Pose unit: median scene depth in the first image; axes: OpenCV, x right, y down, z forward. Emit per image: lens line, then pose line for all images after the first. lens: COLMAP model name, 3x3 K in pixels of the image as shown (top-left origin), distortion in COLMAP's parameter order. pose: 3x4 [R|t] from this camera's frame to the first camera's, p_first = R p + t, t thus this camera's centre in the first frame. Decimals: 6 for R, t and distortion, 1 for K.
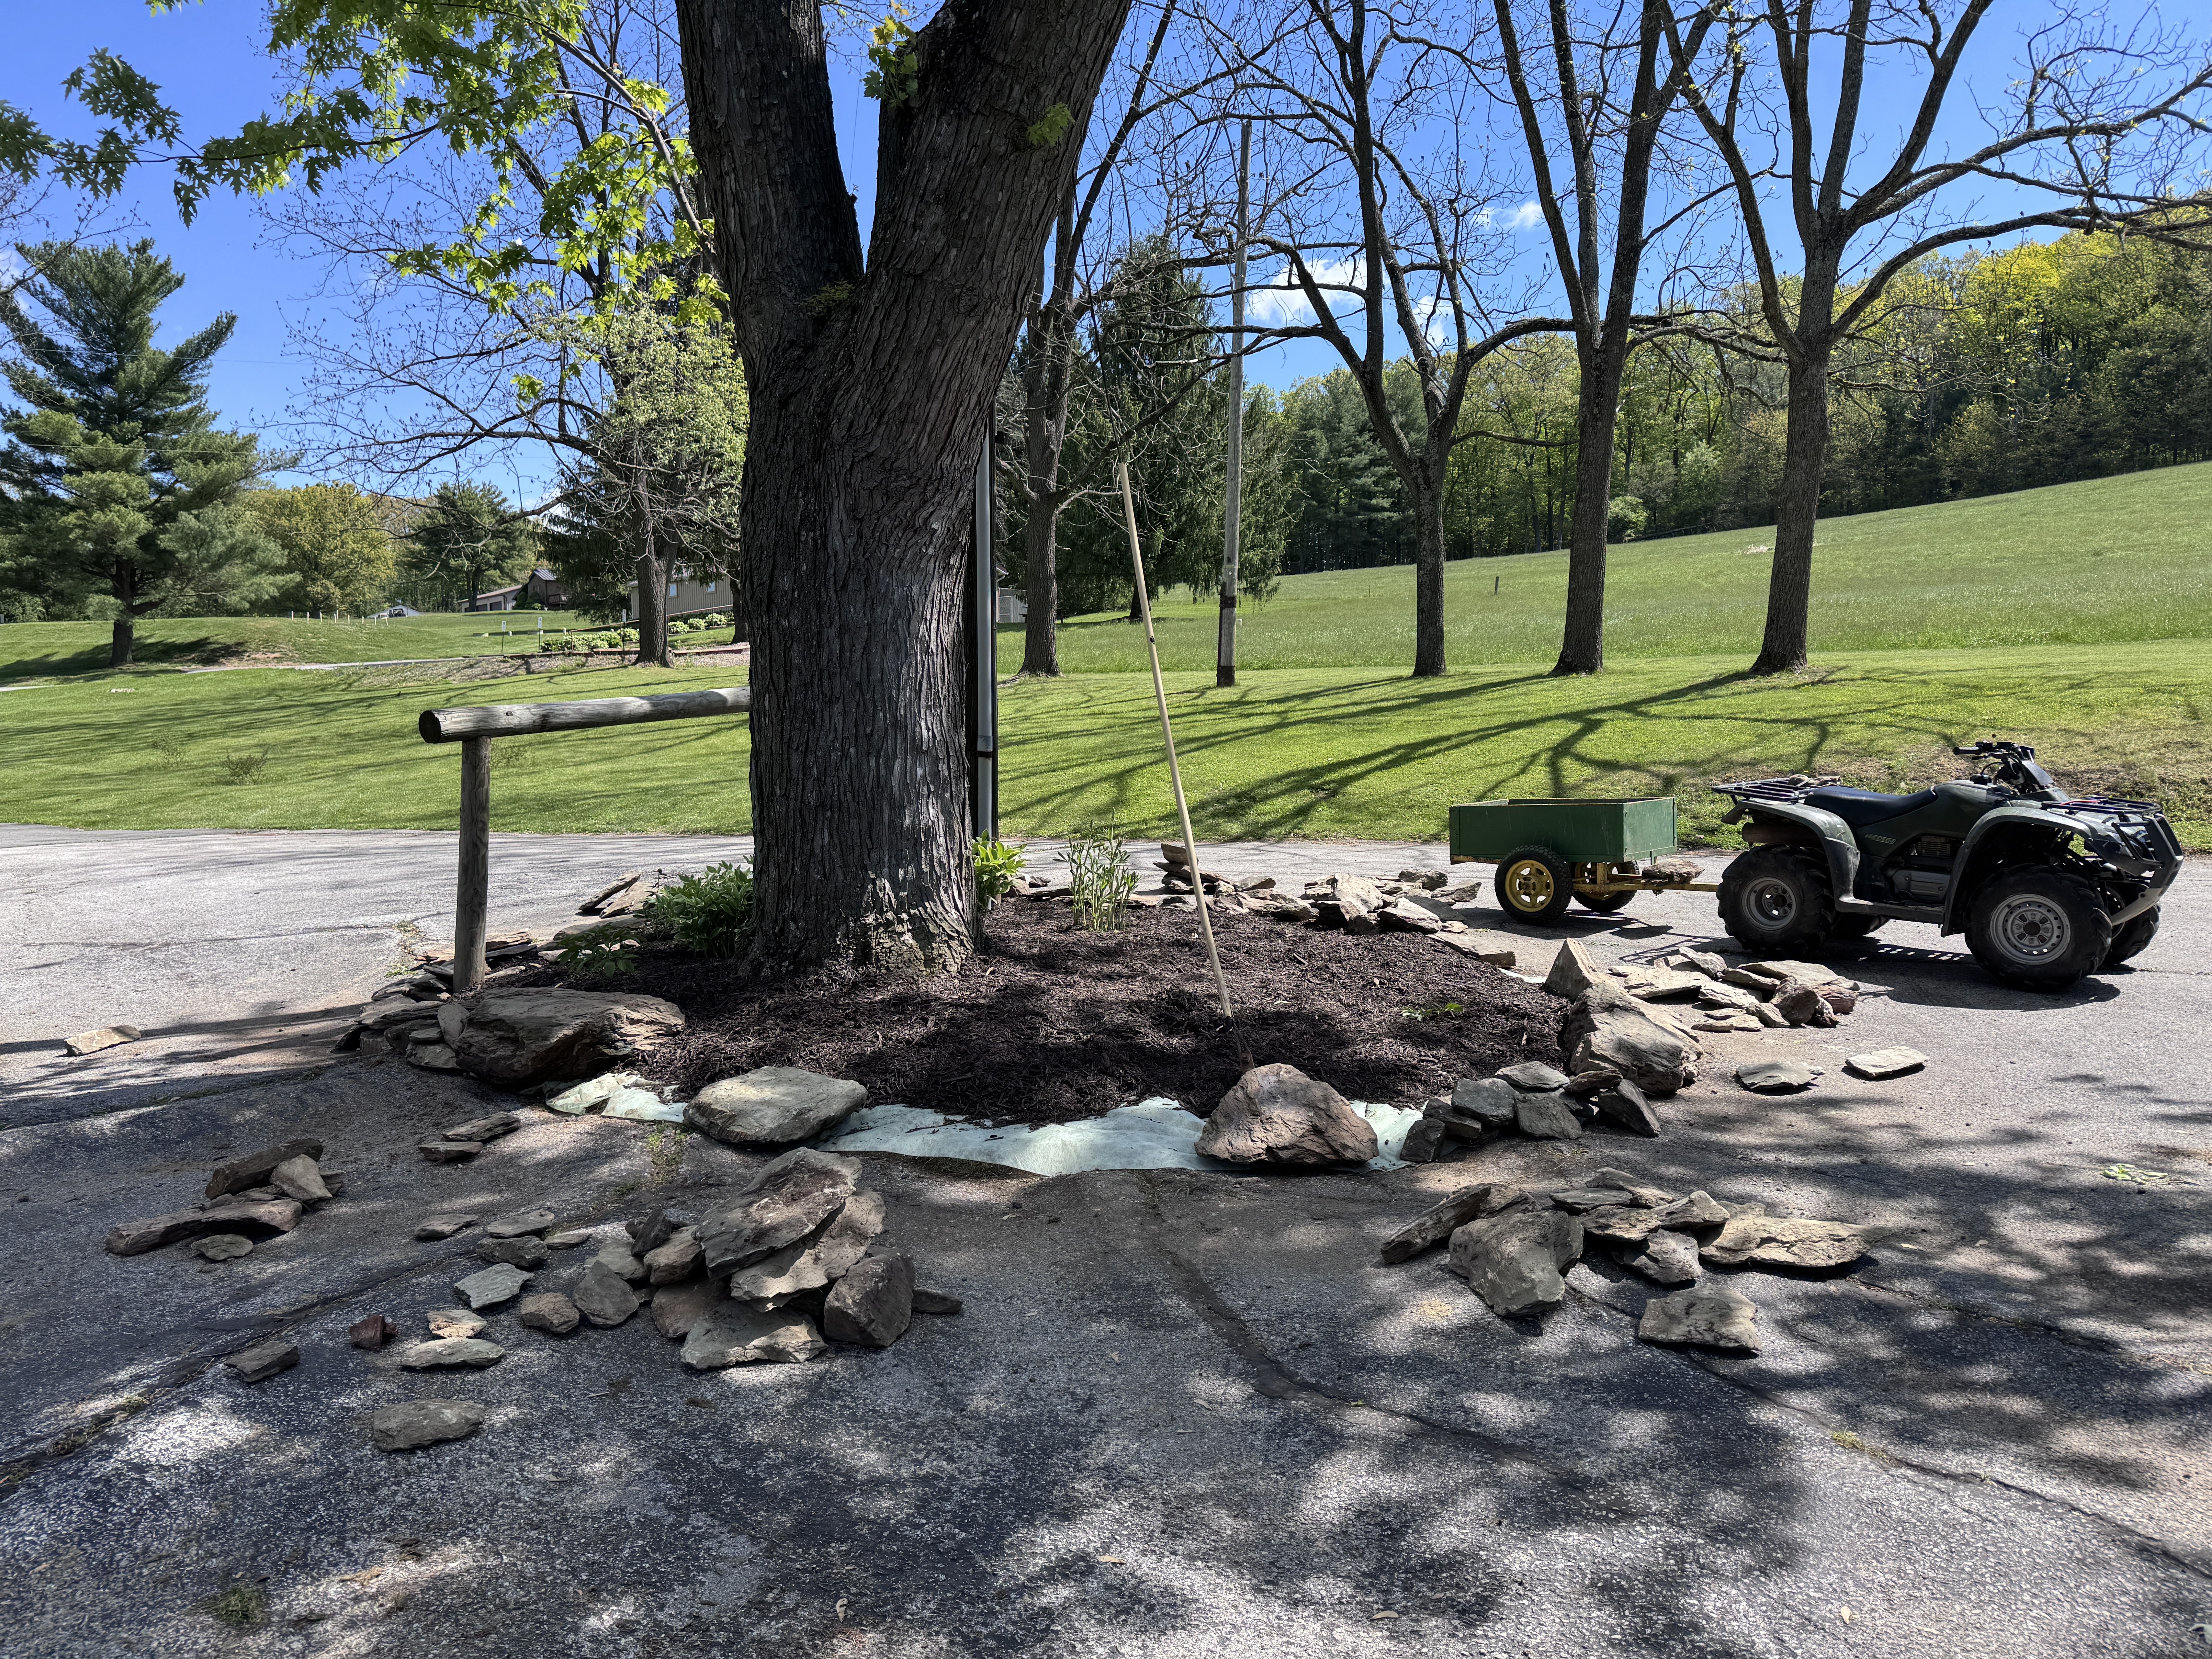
lens RADIAL K [[1571.1, 0, 1087.0], [0, 1571.1, 822.3], [0, 0, 1]] dist [0.094642, -0.116783]
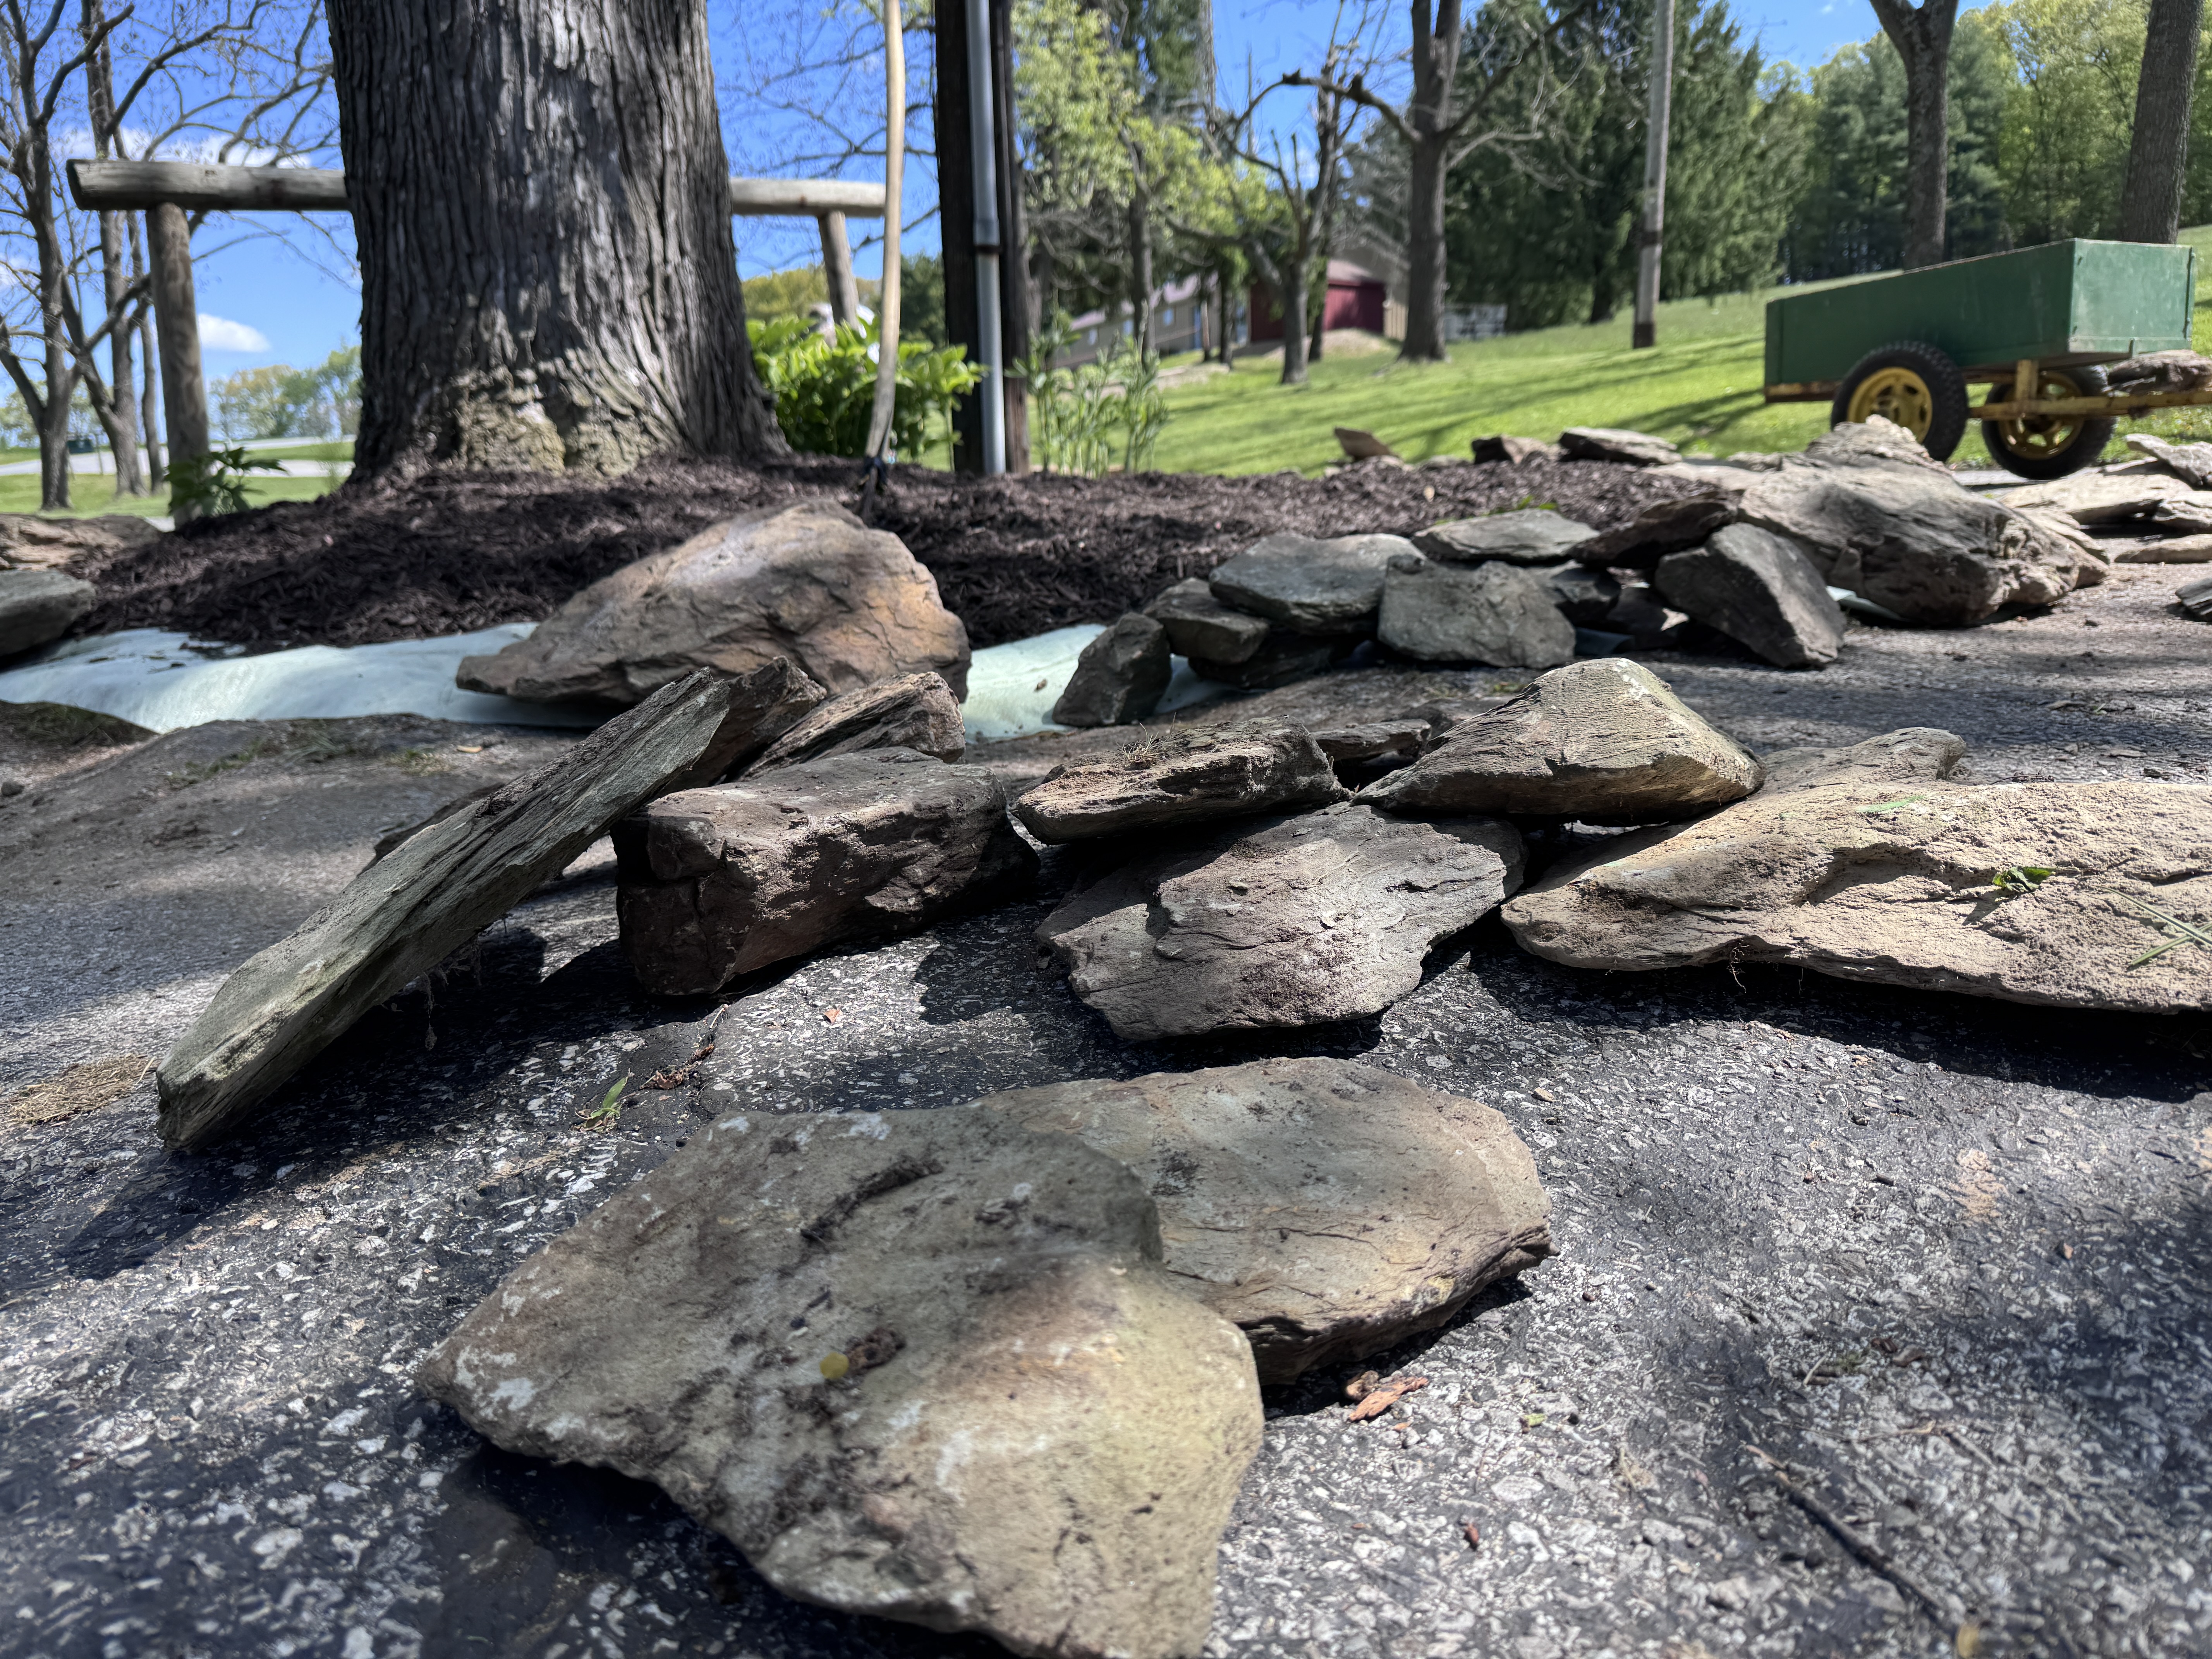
lens RADIAL K [[1574.3, 0, 1099.4], [0, 1574.3, 834.0], [0, 0, 1]] dist [0.061564, -0.104084]
pose [[0.957443, 0.025662, -0.287478, 0.243426], [0.016446, 0.989570, 0.143108, 0.142618], [0.288152, -0.141746, 0.947036, 0.494864]]
